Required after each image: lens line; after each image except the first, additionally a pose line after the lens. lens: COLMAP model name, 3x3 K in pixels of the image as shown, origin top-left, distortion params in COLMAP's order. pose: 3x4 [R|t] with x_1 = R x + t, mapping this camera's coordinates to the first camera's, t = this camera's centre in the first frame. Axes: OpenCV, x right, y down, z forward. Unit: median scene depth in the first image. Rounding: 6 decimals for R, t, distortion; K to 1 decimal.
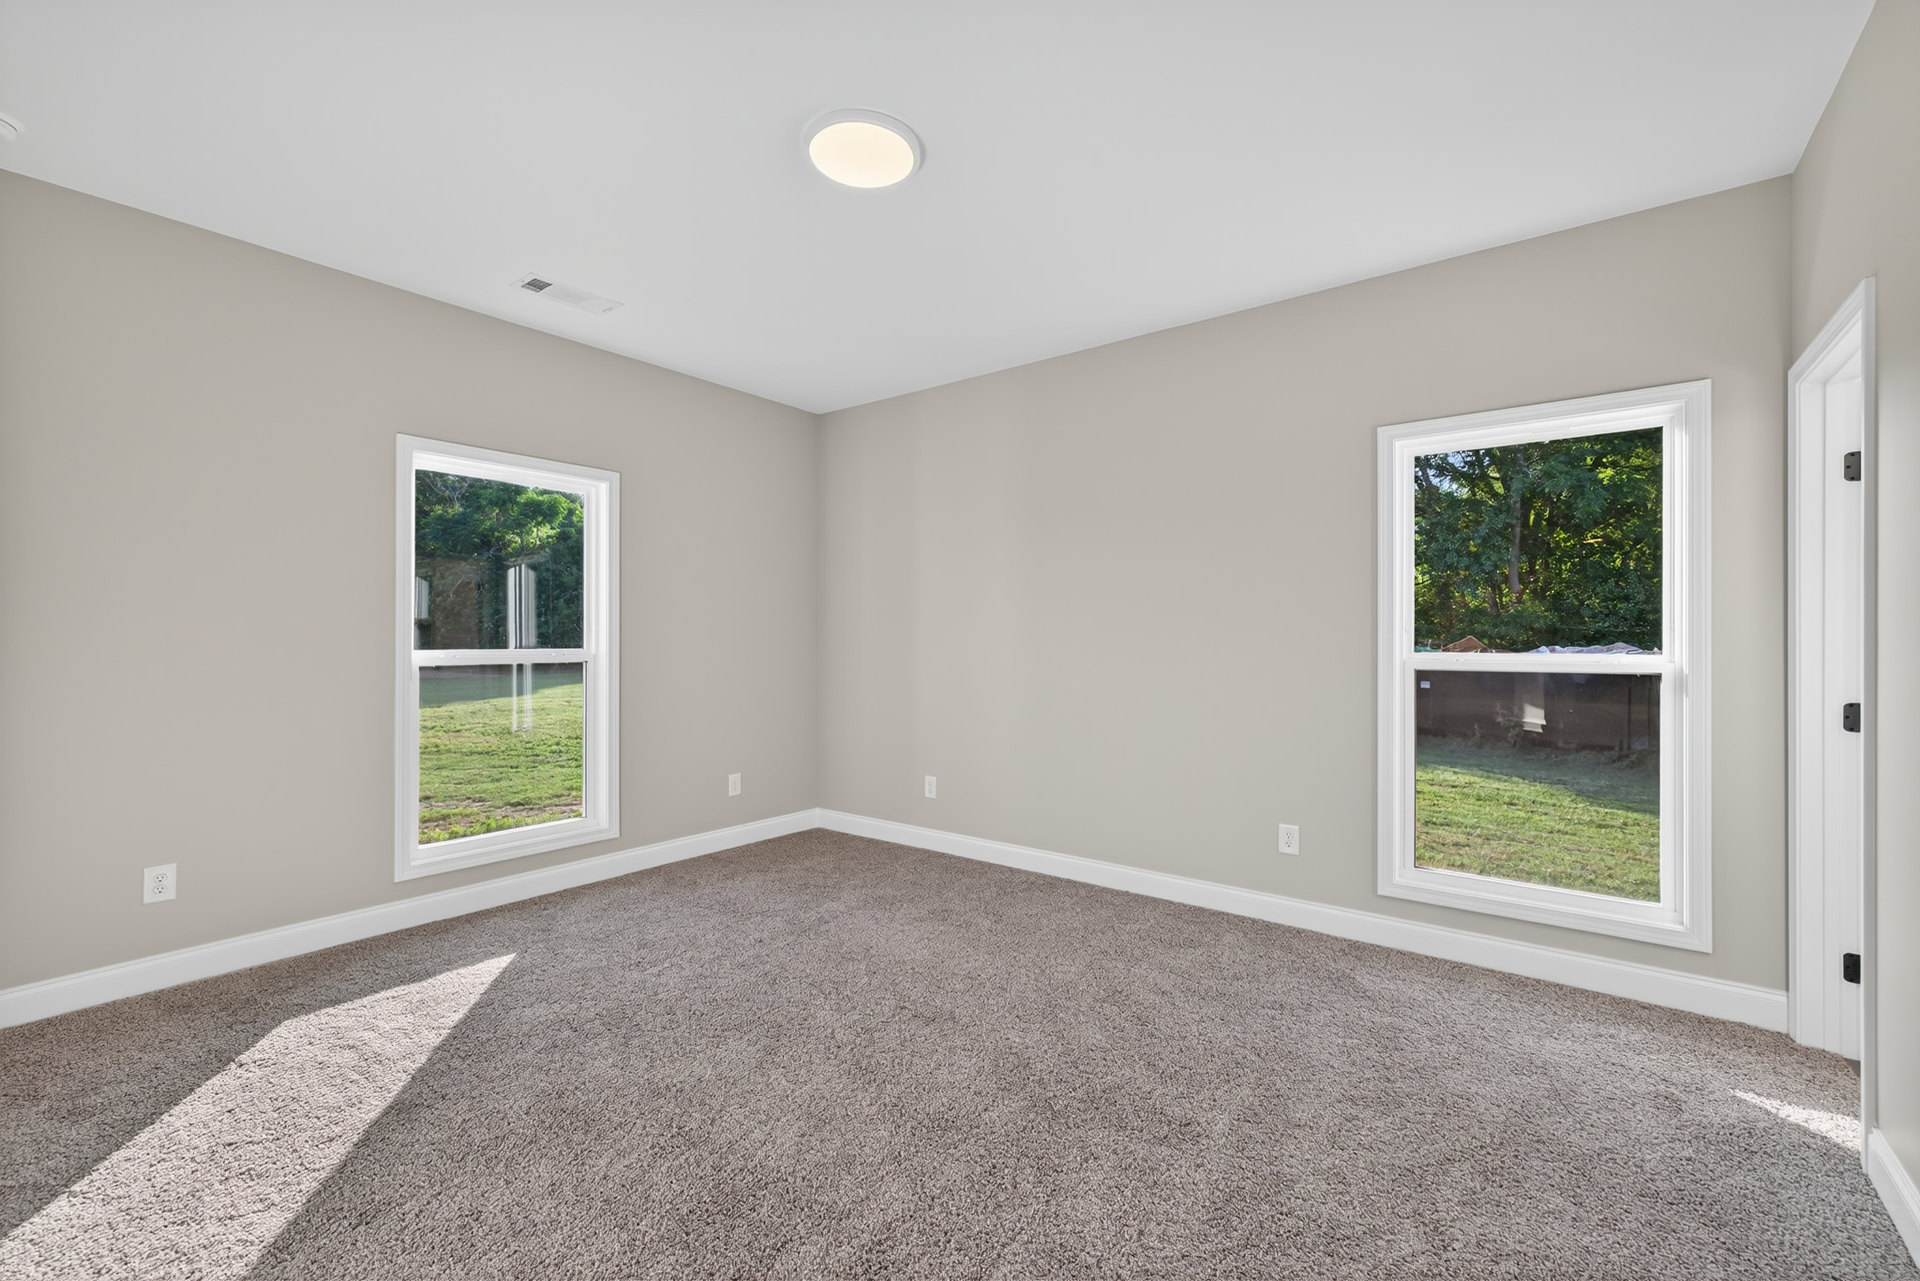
lens RADIAL K [[795.9, 0, 957.0], [0, 795.9, 636.9], [0, 0, 1]] dist [0.003092, 0.000101]
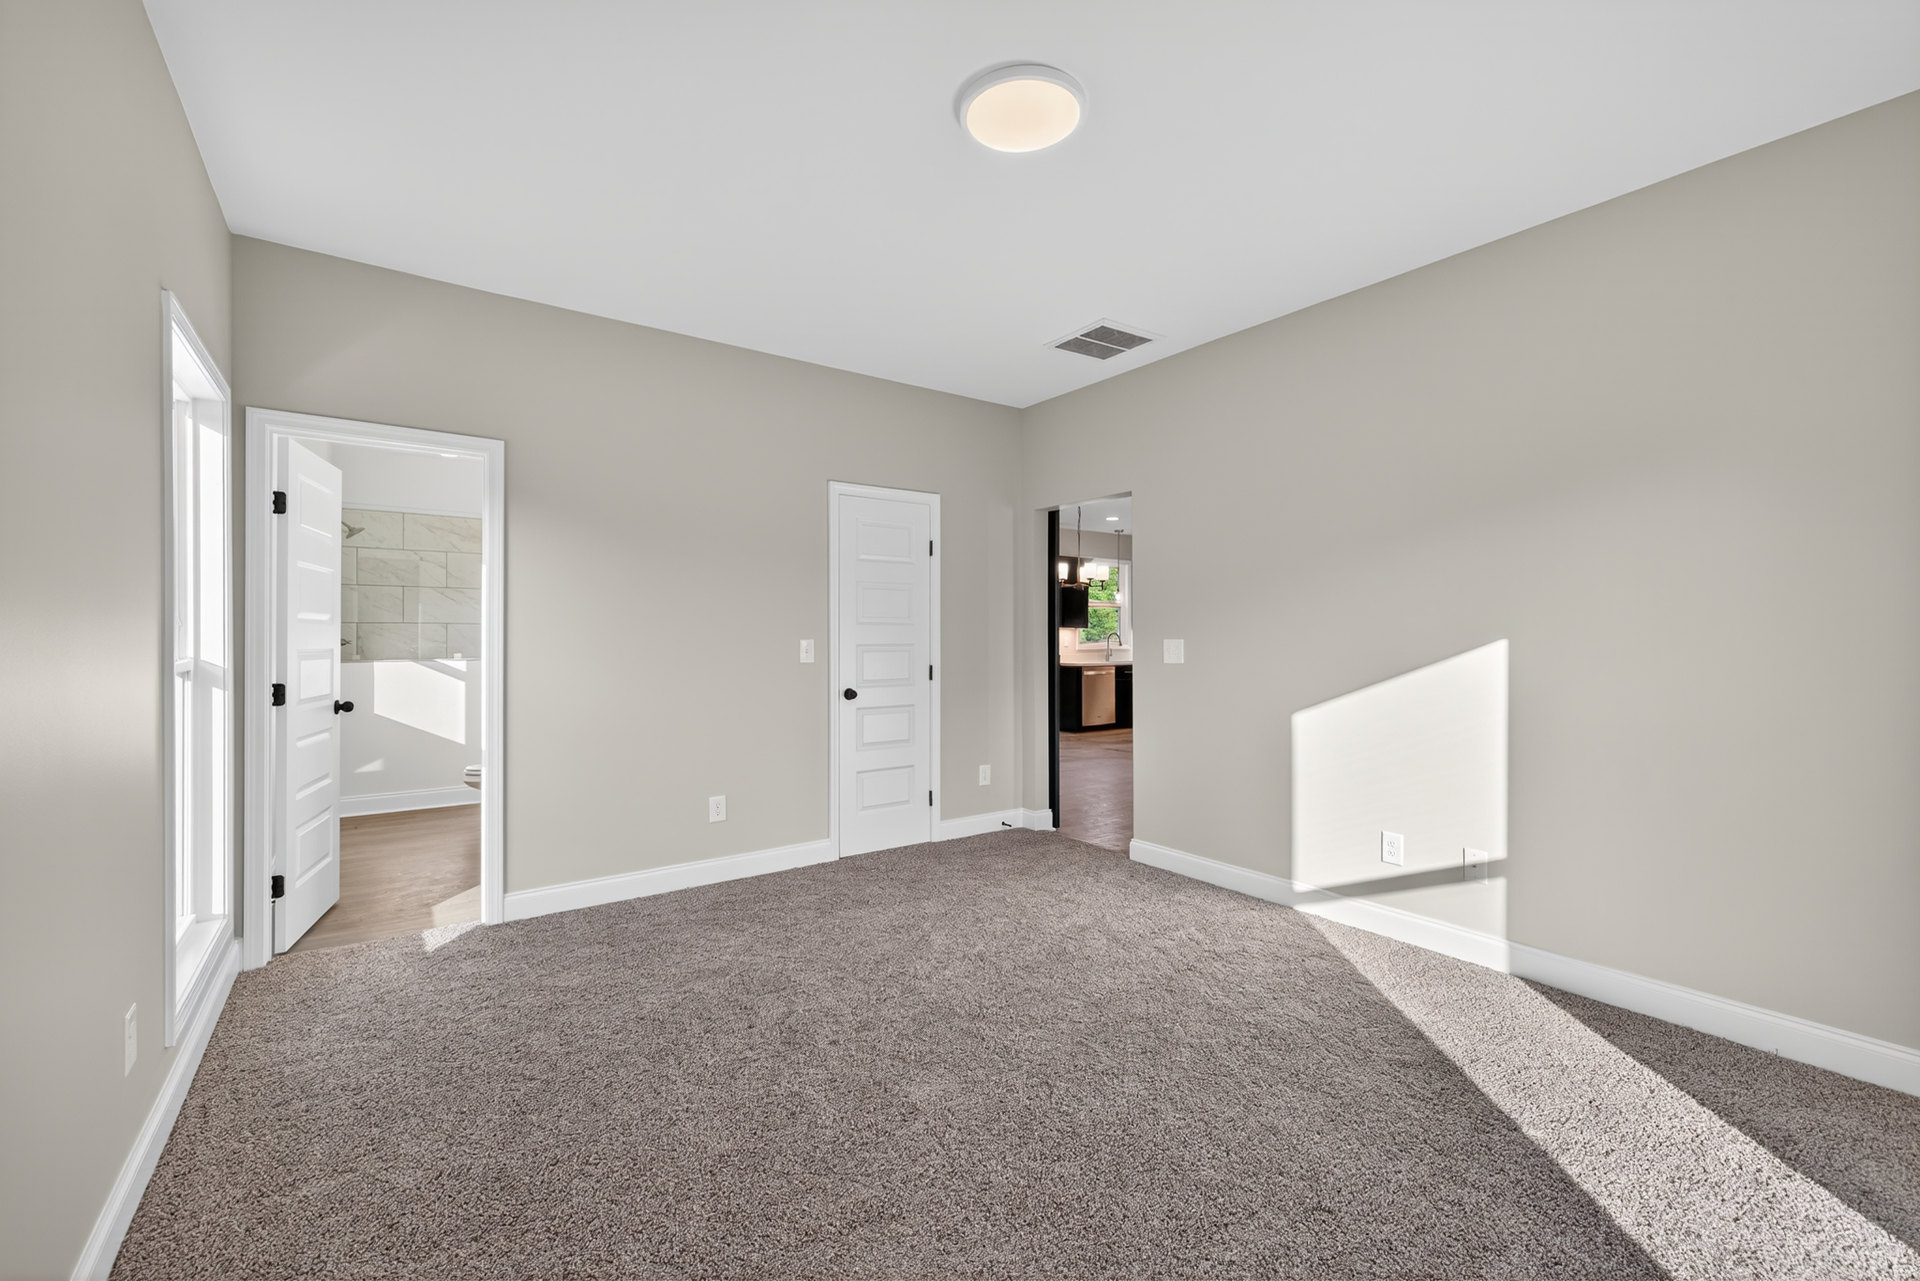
lens RADIAL K [[795.9, 0, 957.0], [0, 795.9, 636.9], [0, 0, 1]] dist [0.003092, 0.000101]
pose [[-0.960639, 0.000143, 0.277798, -0.271813], [0.000200, 1.000000, 0.000177, 0.004462], [-0.277798, 0.000225, -0.960639, 1.698877]]
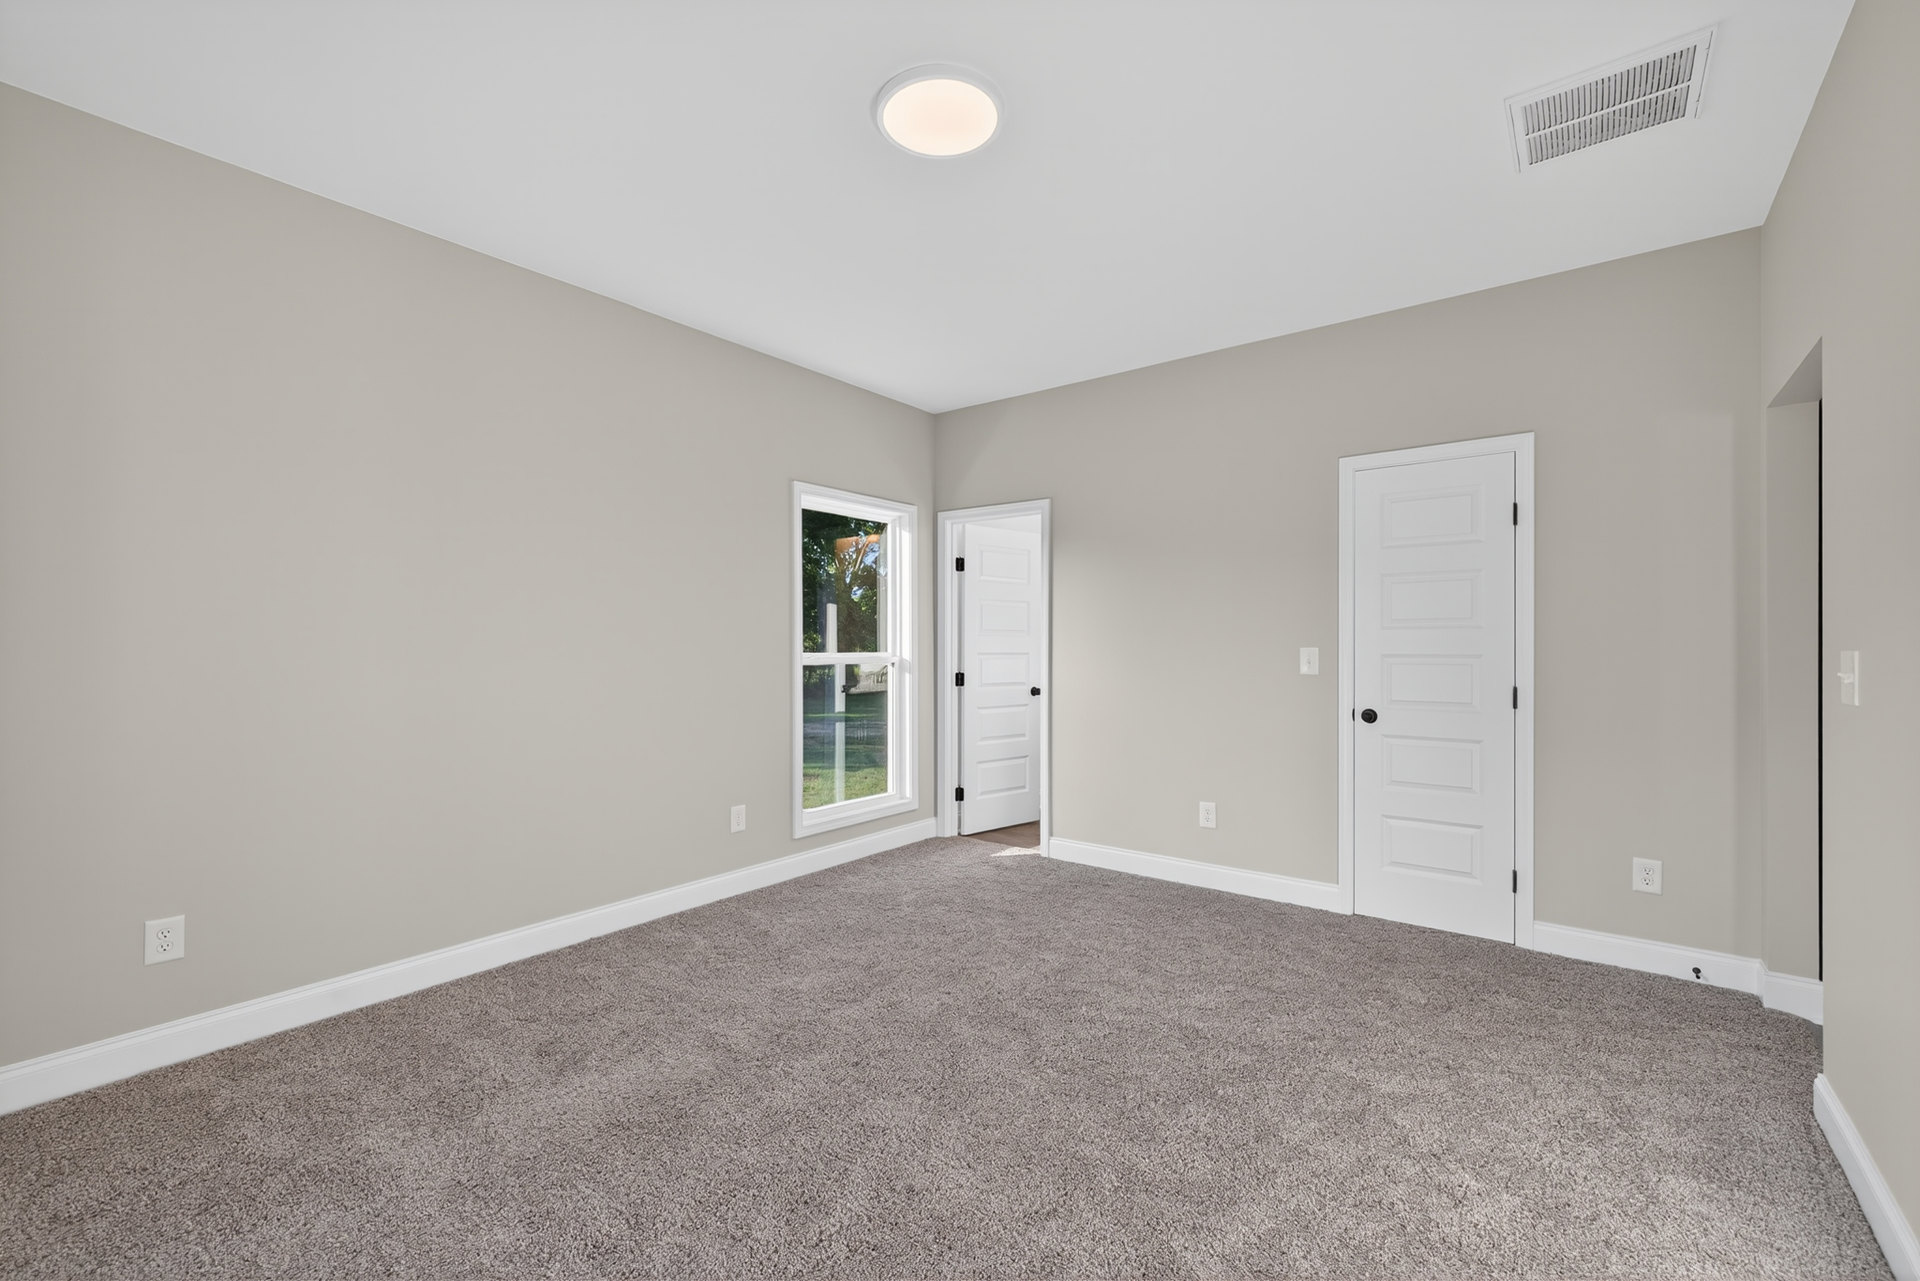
lens RADIAL K [[795.9, 0, 957.0], [0, 795.9, 636.9], [0, 0, 1]] dist [0.003092, 0.000101]
pose [[0.005021, 0.010390, 0.999933, -0.932918], [-0.000417, 0.999946, -0.010388, 0.005401], [-0.999987, -0.000365, 0.005025, 0.869736]]
